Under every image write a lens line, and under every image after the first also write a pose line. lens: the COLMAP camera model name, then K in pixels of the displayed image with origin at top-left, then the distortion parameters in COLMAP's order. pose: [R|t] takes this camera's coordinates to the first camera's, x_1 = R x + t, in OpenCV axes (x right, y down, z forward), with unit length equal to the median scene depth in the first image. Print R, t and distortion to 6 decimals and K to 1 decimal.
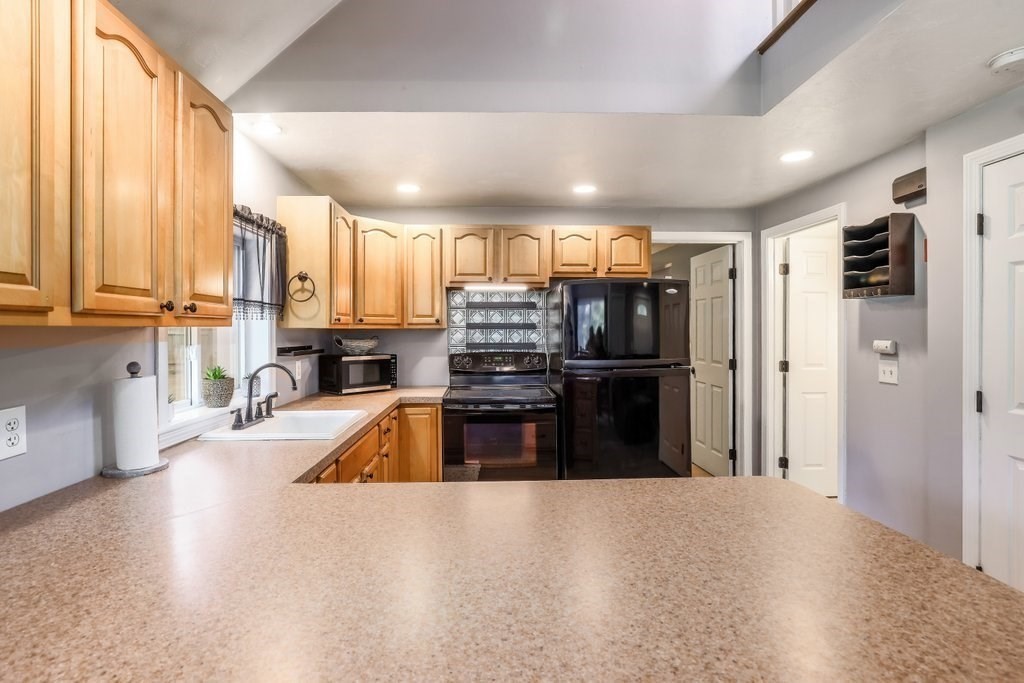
lens RADIAL K [[481.2, 0, 512.3], [0, 481.2, 332.0], [0, 0, 1]] dist [-0.039605, 0.009266]
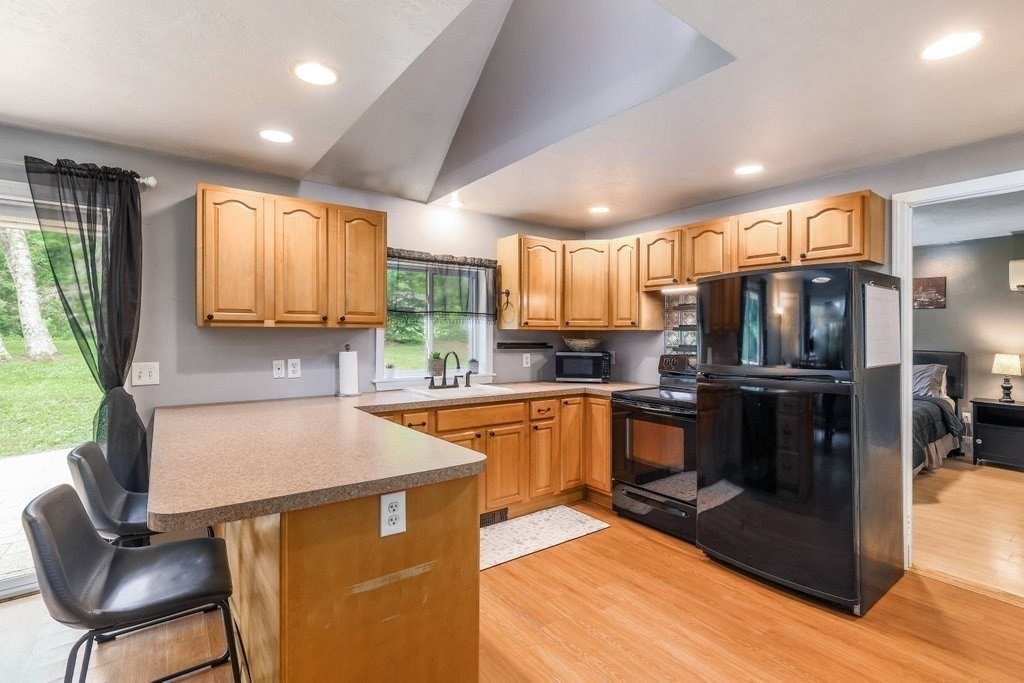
lens RADIAL K [[481.2, 0, 512.3], [0, 481.2, 332.0], [0, 0, 1]] dist [-0.039605, 0.009266]
pose [[0.570373, 0.003733, -0.821377, 0.630197], [-0.011096, 0.999933, -0.003161, 0.003321], [0.821311, 0.010917, 0.570377, 0.166740]]
